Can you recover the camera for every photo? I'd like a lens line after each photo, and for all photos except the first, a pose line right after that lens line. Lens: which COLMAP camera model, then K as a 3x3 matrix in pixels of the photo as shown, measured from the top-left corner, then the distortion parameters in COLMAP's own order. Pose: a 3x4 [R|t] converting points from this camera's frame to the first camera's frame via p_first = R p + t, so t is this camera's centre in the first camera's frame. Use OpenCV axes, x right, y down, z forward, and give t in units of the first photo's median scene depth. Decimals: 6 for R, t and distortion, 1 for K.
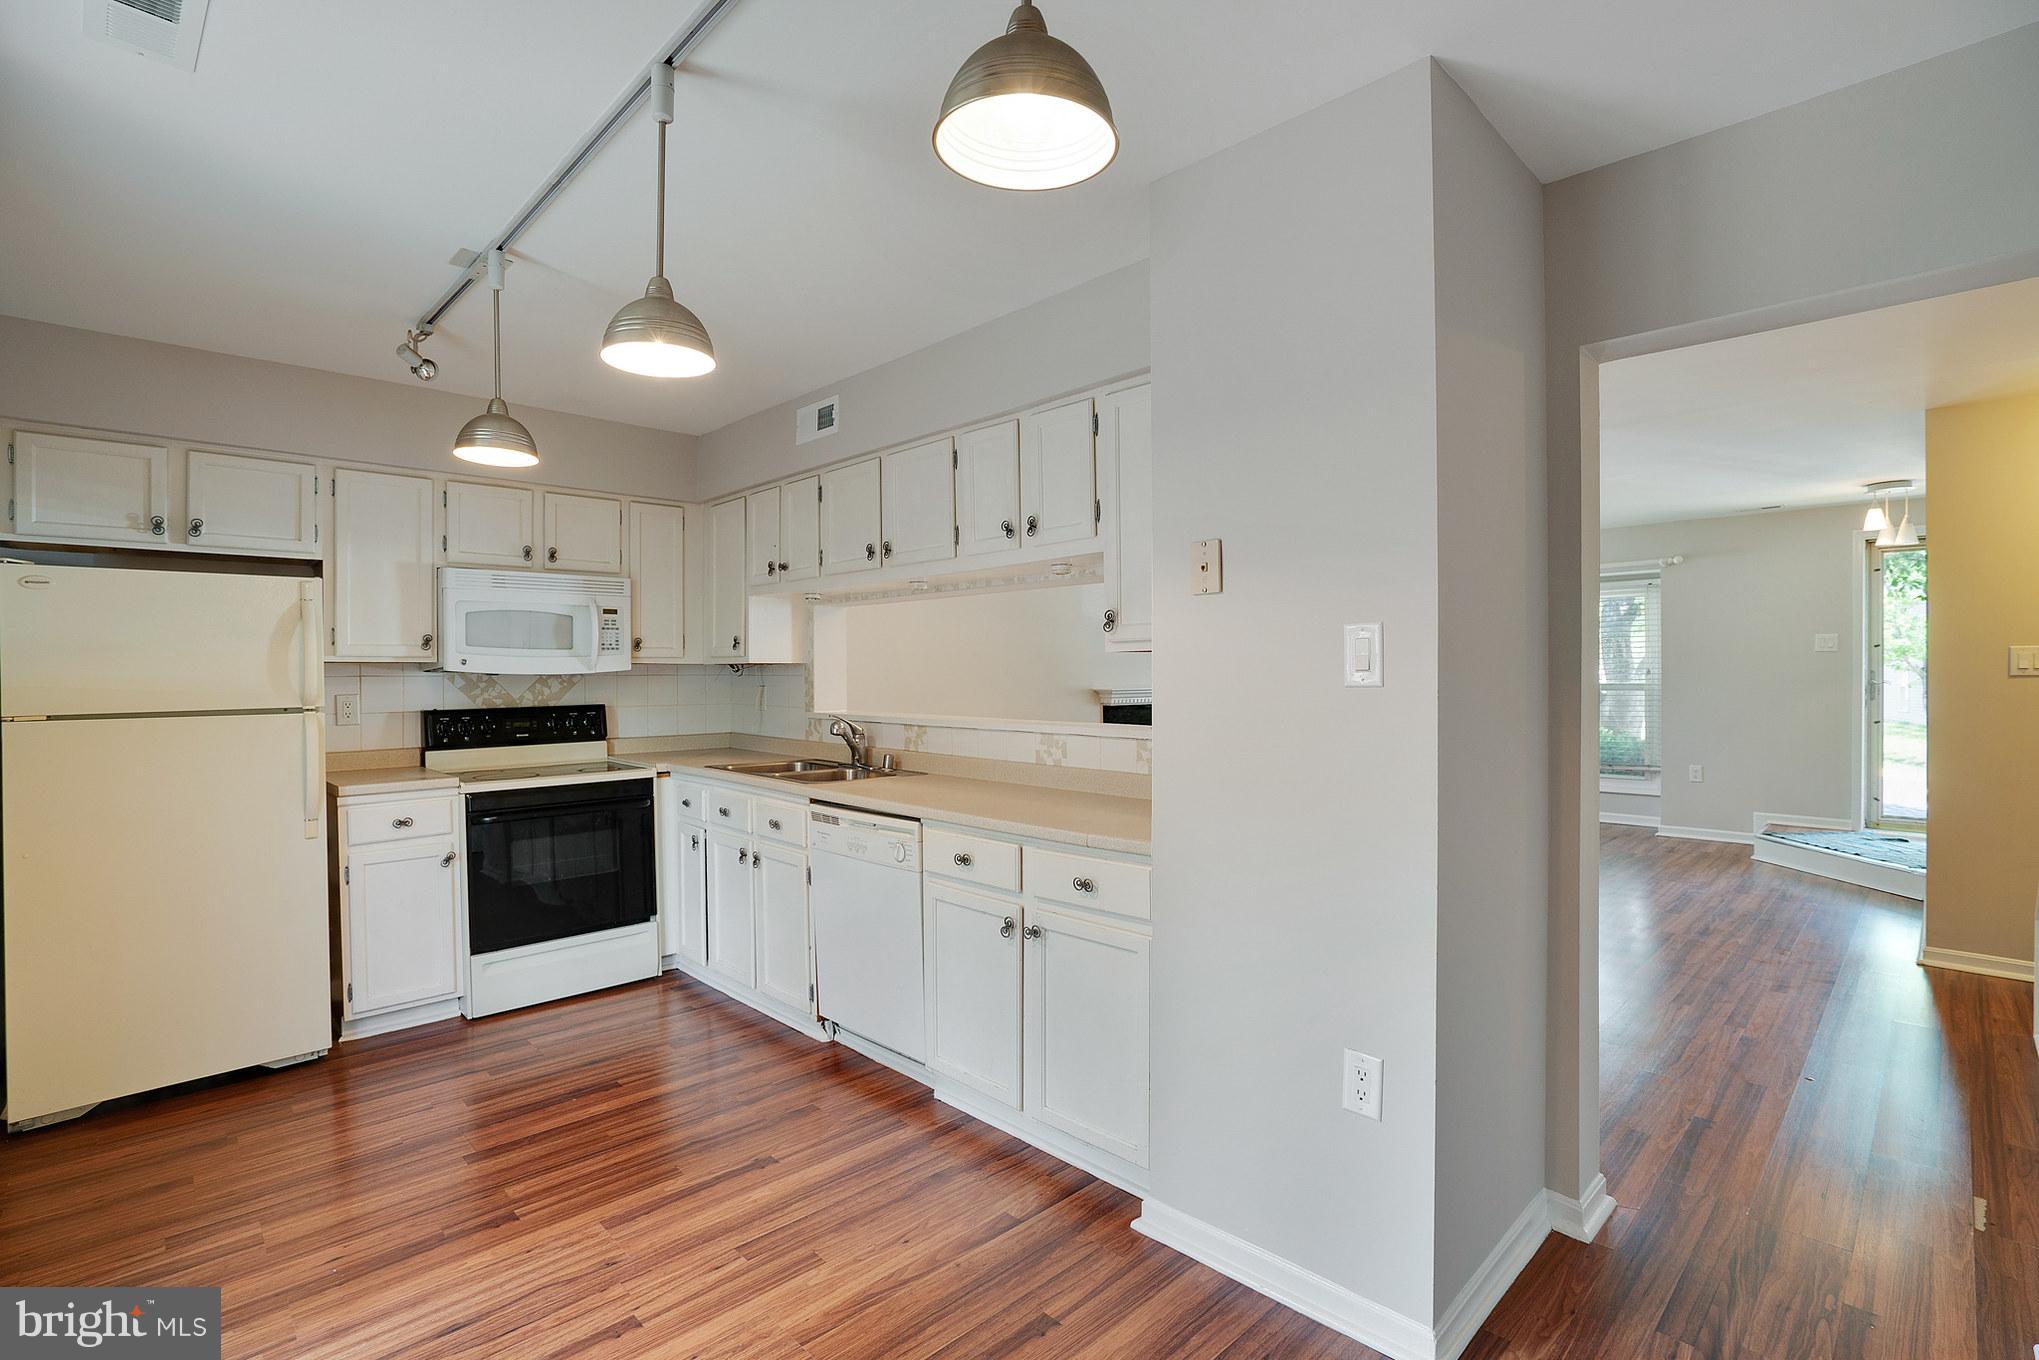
lens RADIAL K [[959.1, 0, 1019.5], [0, 959.1, 680.0], [0, 0, 1]] dist [-0.020033, 0.000221]
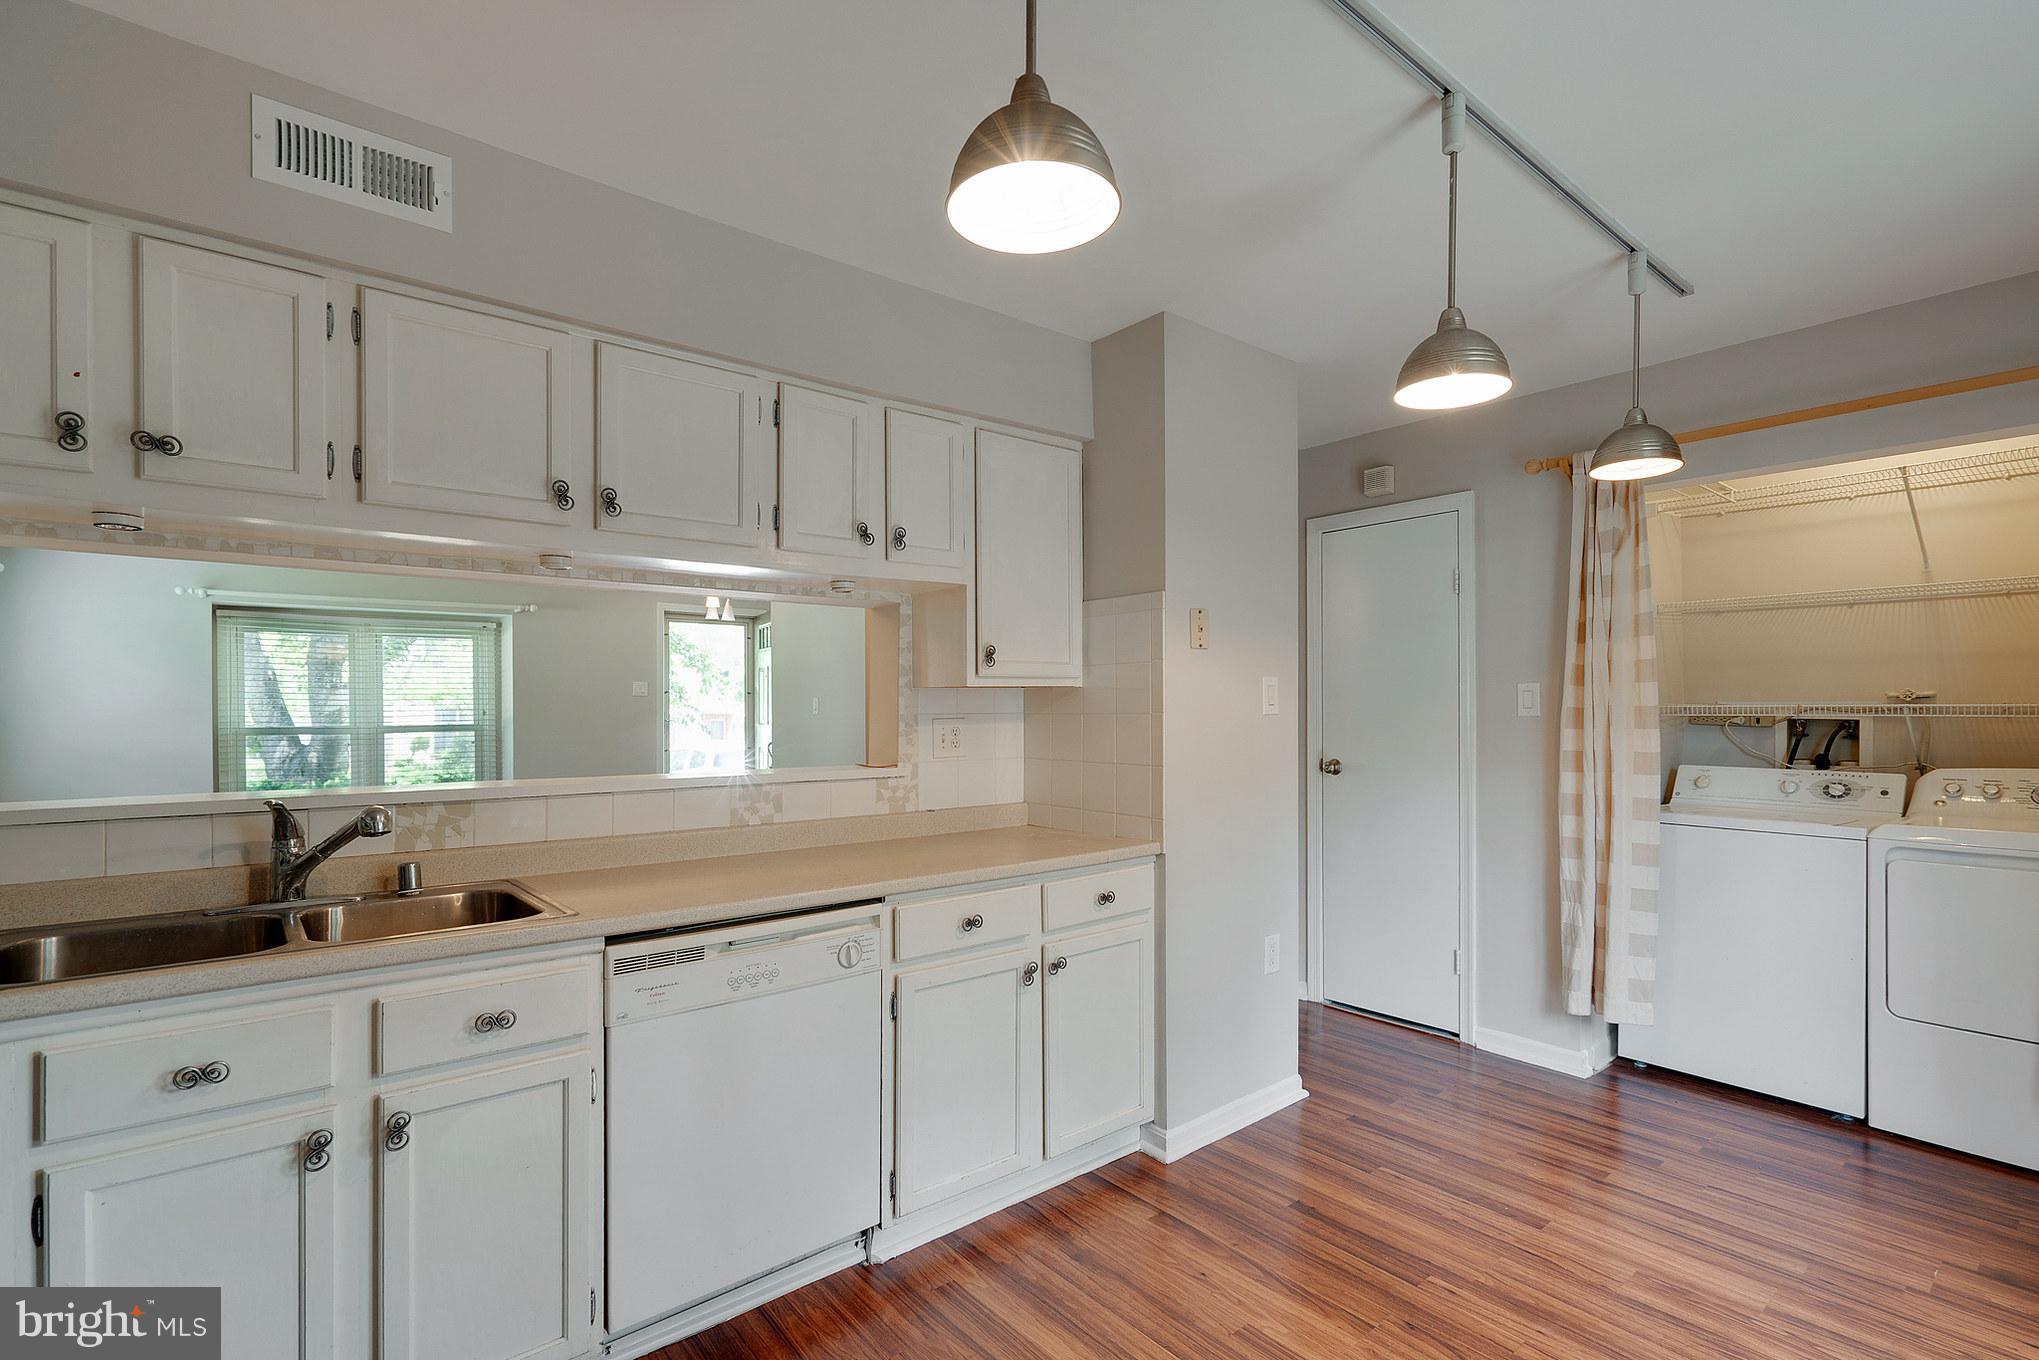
lens RADIAL K [[949.2, 0, 1052.6], [0, 949.2, 714.7], [0, 0, 1]] dist [0.010968, -0.000277]
pose [[0.066354, -0.002950, 0.997792, -0.649635], [0.012760, 0.999916, 0.002108, -0.000076], [-0.997715, 0.012592, 0.066386, 0.626447]]
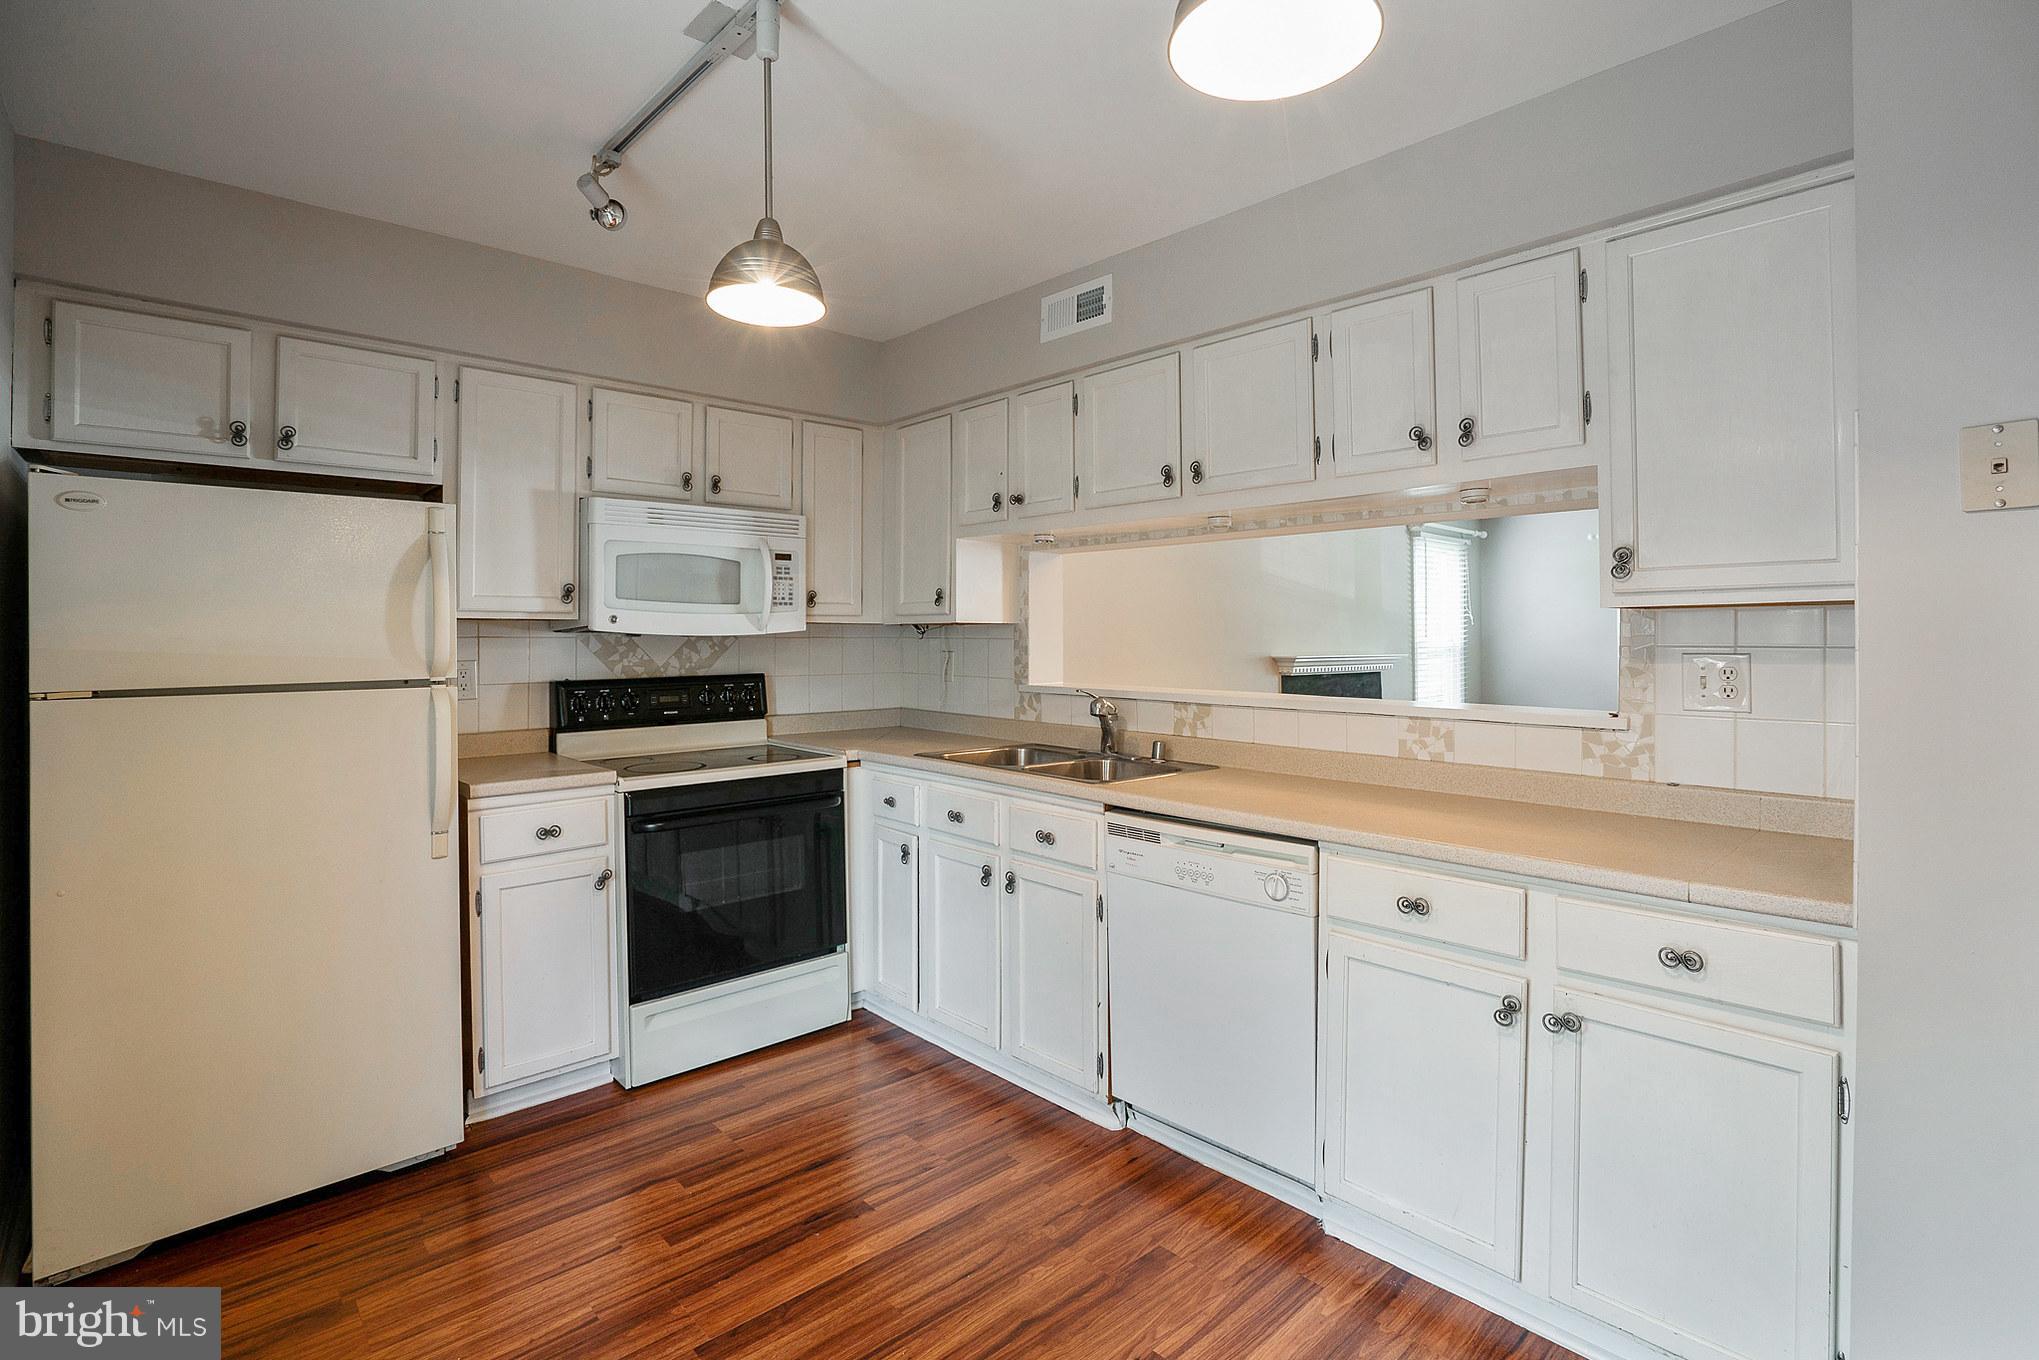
lens RADIAL K [[981.3, 0, 1038.6], [0, 981.3, 628.9], [0, 0, 1]] dist [-0.030335, 0.001017]
pose [[0.999962, 0.004112, -0.007637, -0.233530], [-0.004231, 0.999868, -0.015685, -0.000109], [0.007571, 0.015716, 0.999848, 0.211257]]
